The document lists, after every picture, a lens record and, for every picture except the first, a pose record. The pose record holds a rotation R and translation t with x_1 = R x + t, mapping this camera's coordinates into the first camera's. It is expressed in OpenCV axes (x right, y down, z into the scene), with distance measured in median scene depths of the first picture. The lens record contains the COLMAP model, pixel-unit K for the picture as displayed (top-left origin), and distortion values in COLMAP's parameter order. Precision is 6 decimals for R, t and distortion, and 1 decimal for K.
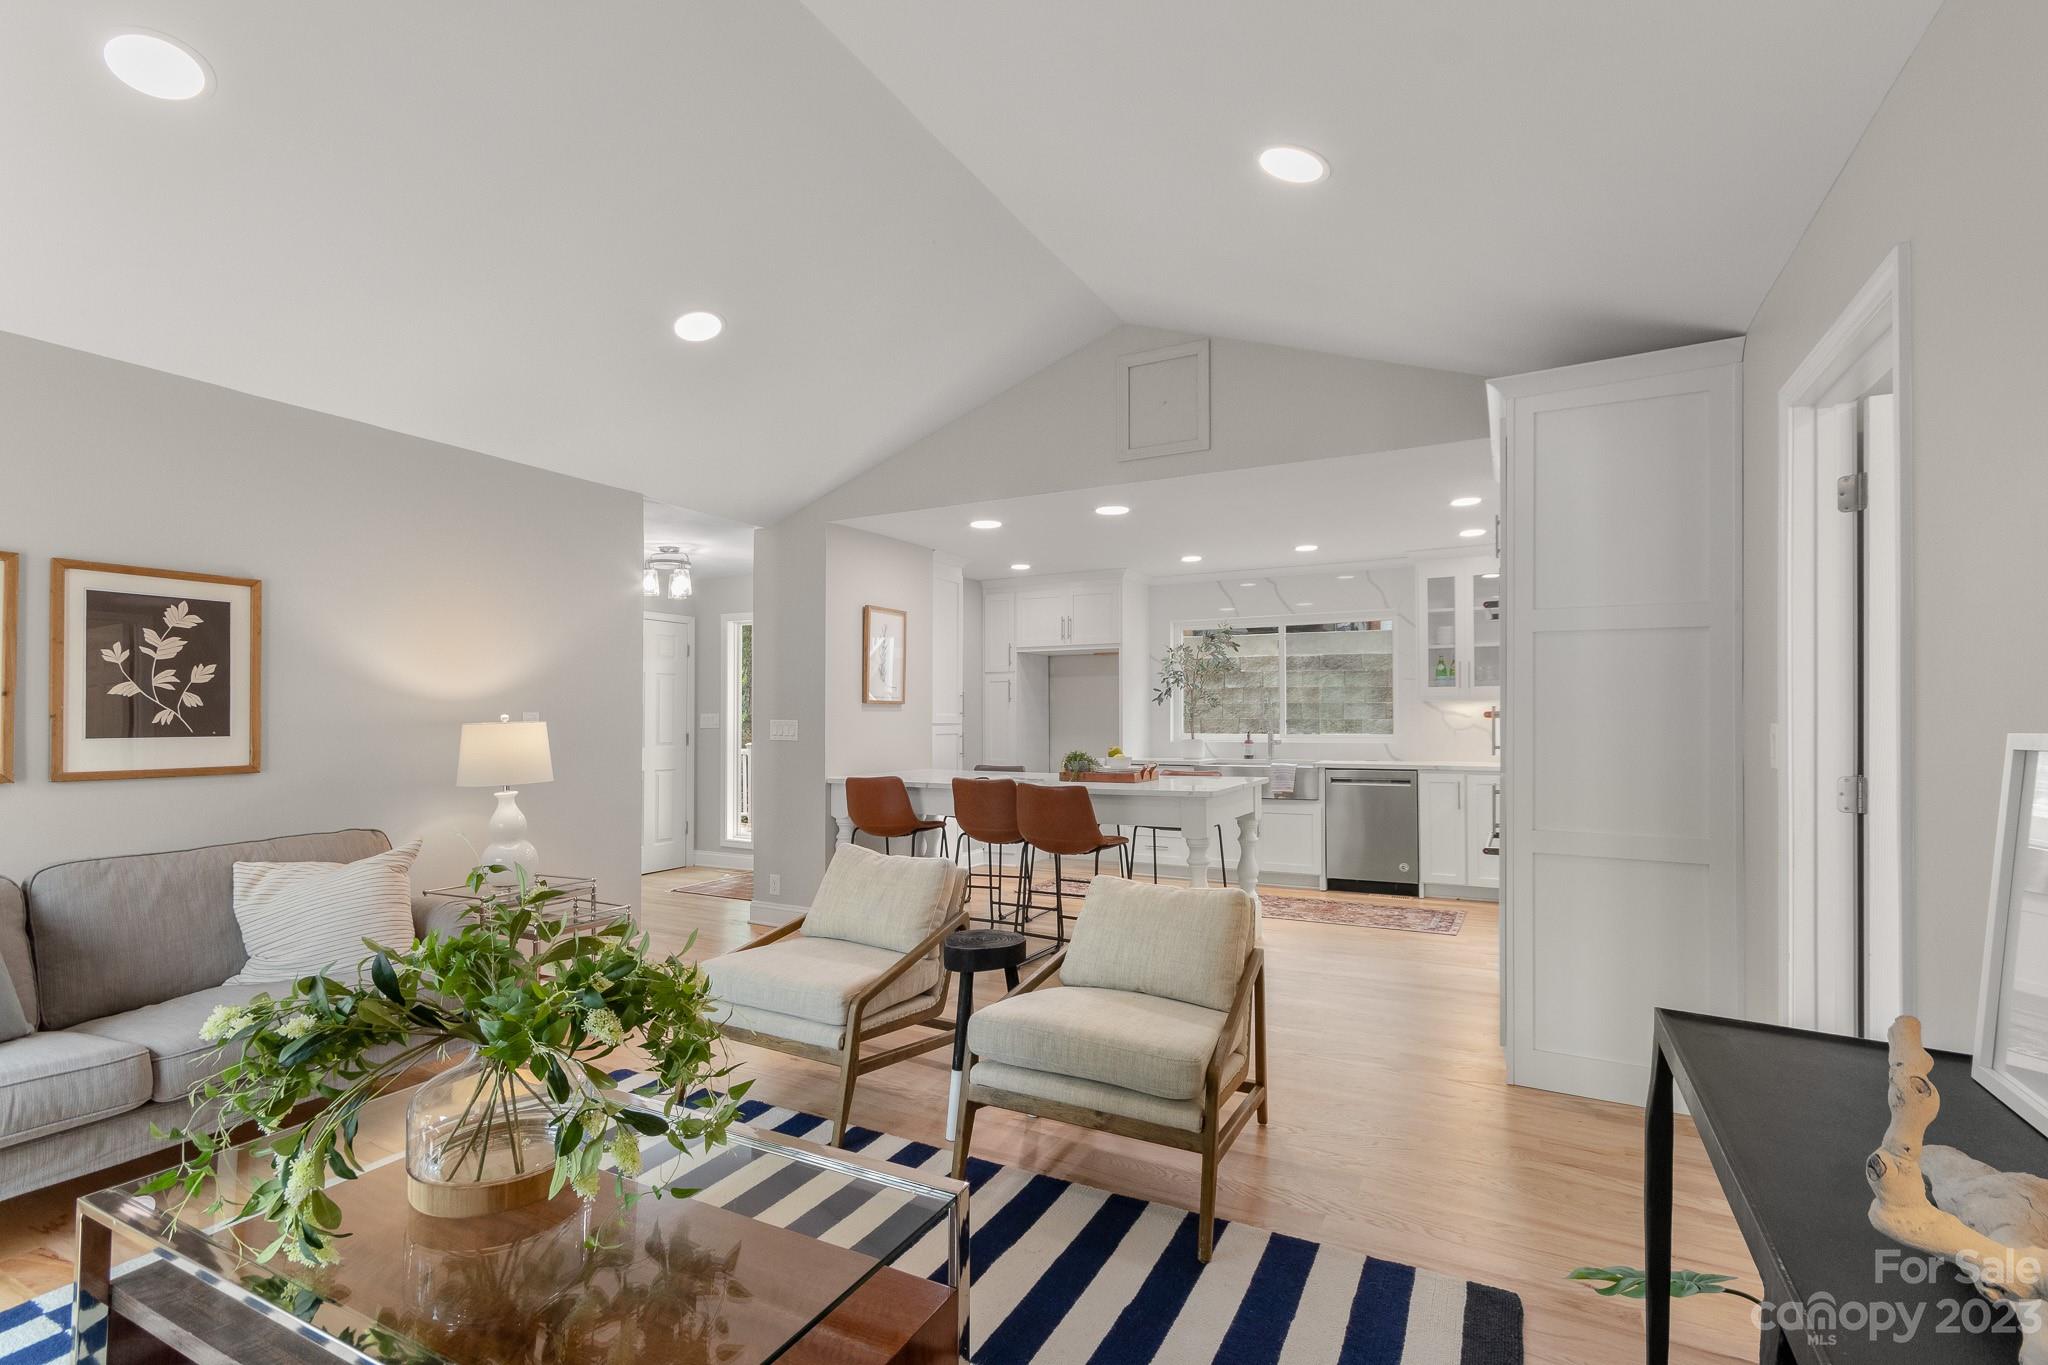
lens RADIAL K [[956.4, 0, 1041.1], [0, 956.4, 722.3], [0, 0, 1]] dist [0.011728, -0.000429]
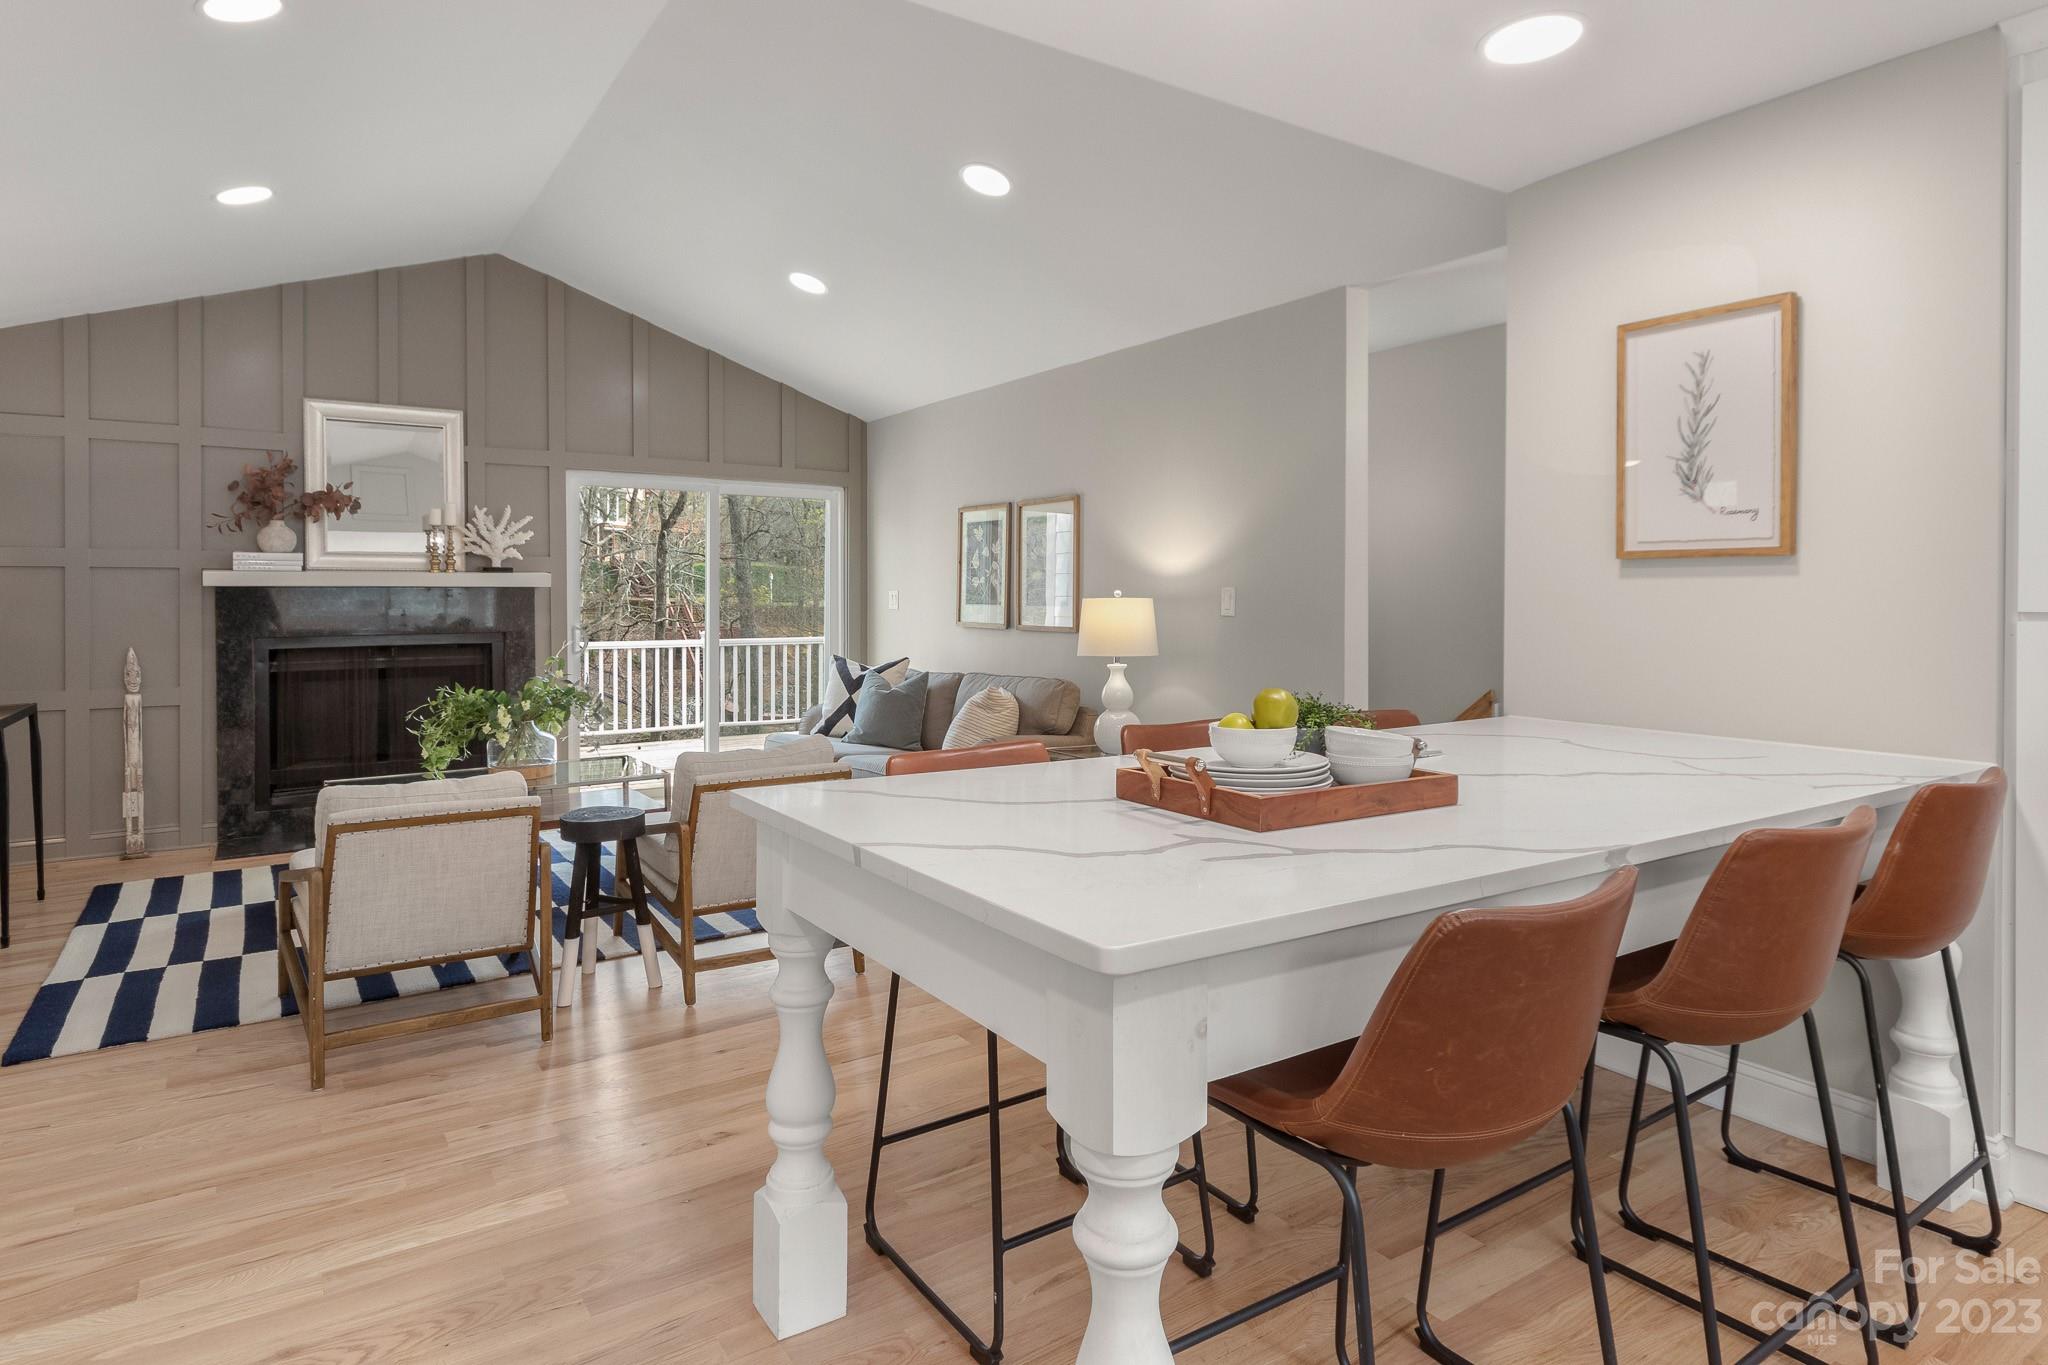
lens RADIAL K [[1162.3, 0, 1010.4], [0, 1162.3, 626.6], [0, 0, 1]] dist [0.026955, -0.008270]
pose [[-0.502855, 0.029423, -0.863870, 0.693976], [0.000839, 0.999437, 0.033552, -0.013200], [0.864370, 0.016147, -0.502596, 1.773657]]
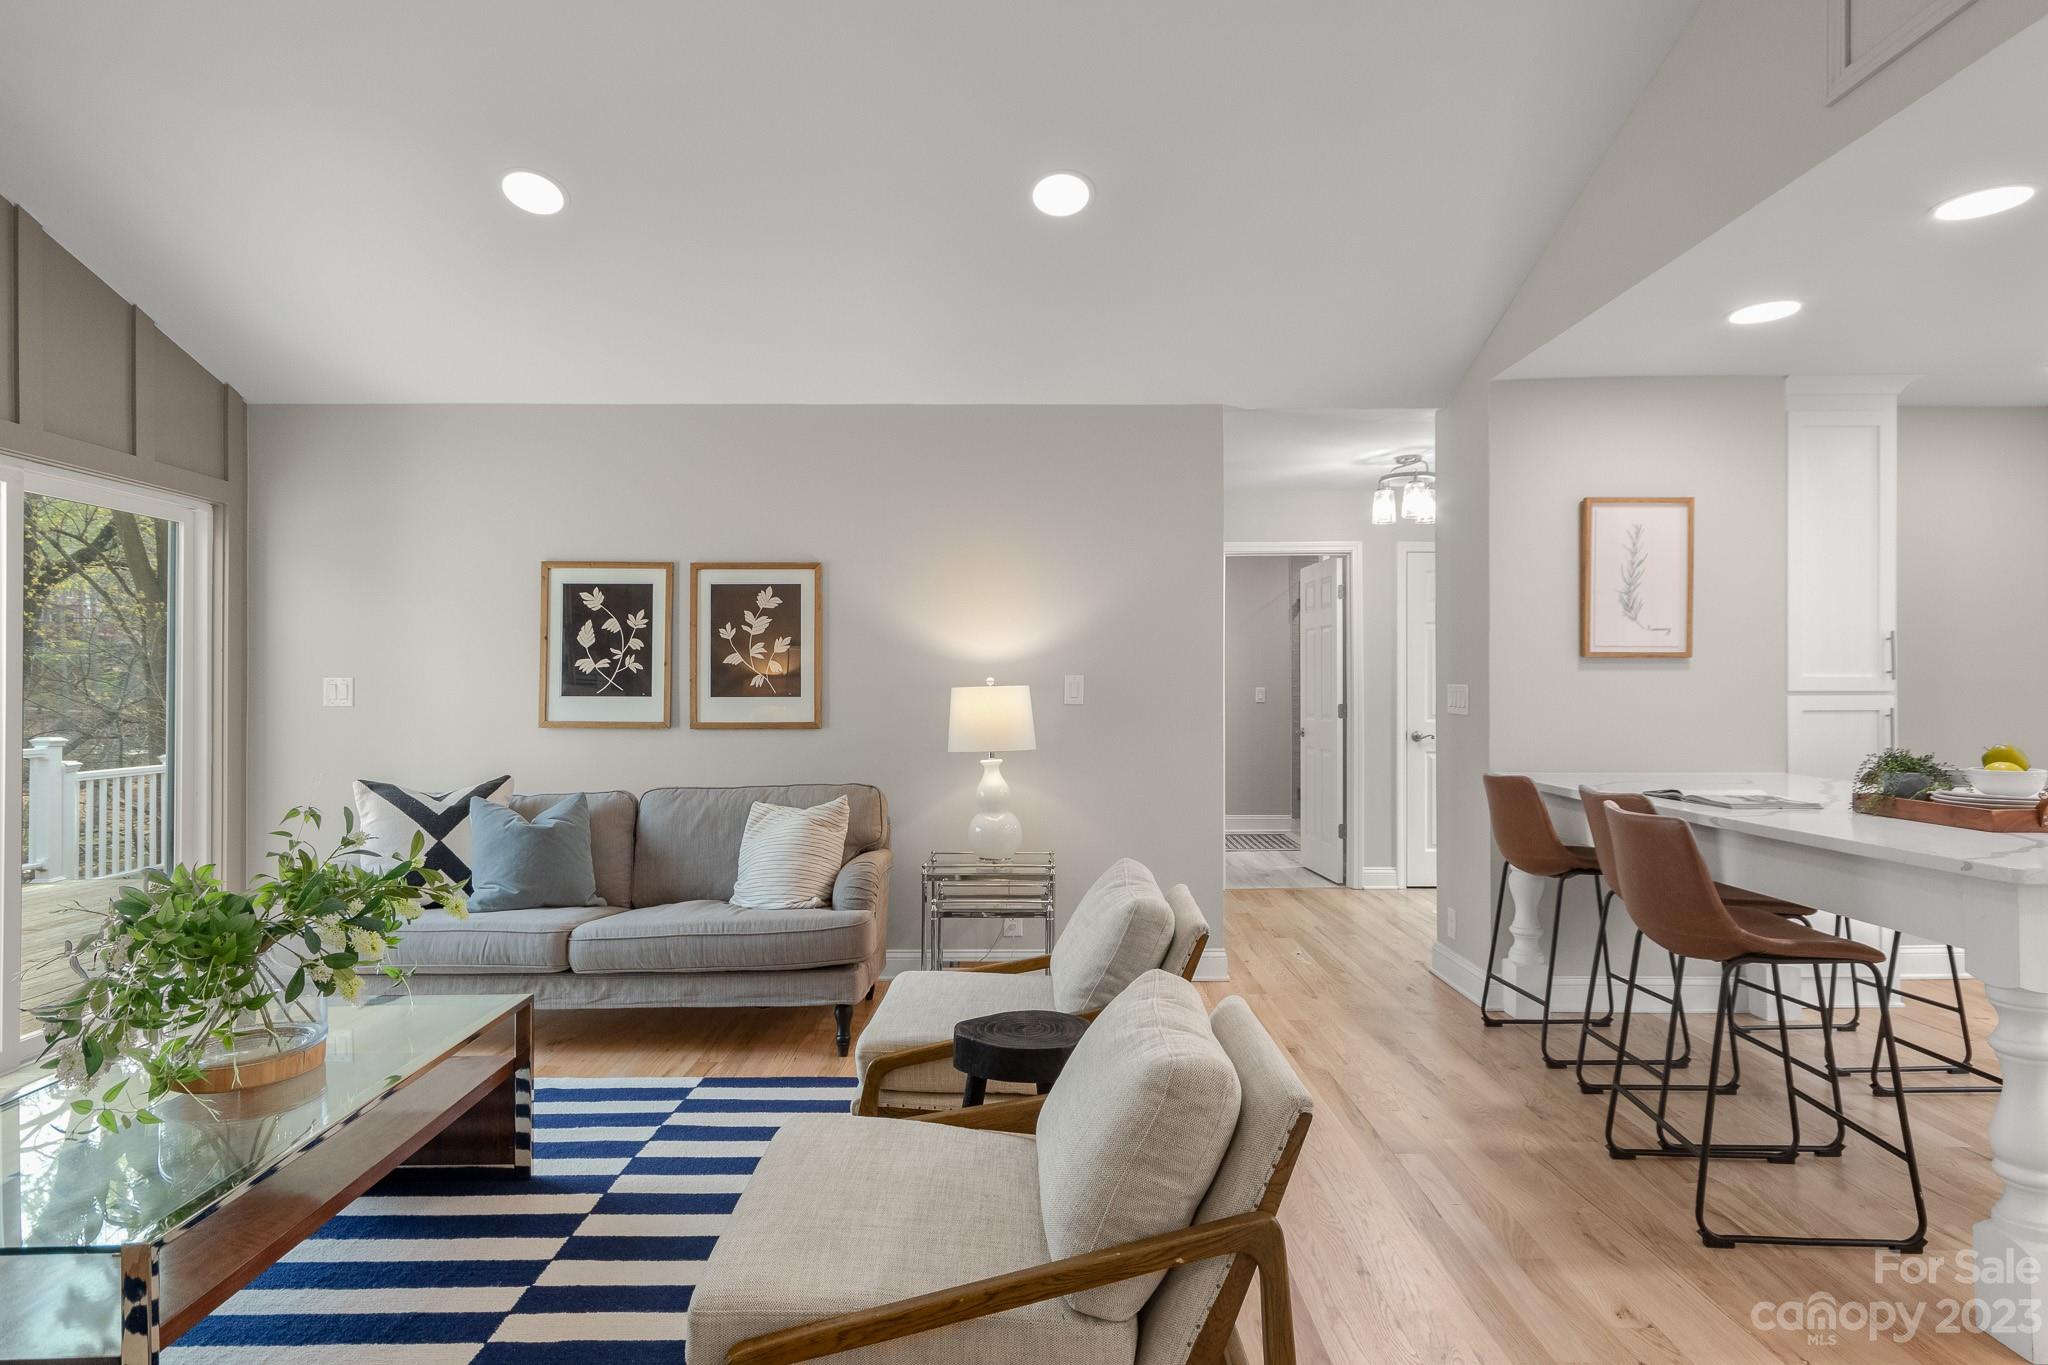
lens RADIAL K [[1162.3, 0, 1021.4], [0, 1162.3, 698.8], [0, 0, 1]] dist [0.026955, -0.008270]
pose [[0.460072, 0.012591, -0.887793, 0.551055], [-0.003924, 0.999919, 0.012147, -0.001572], [0.887873, -0.002105, 0.460084, 0.573261]]
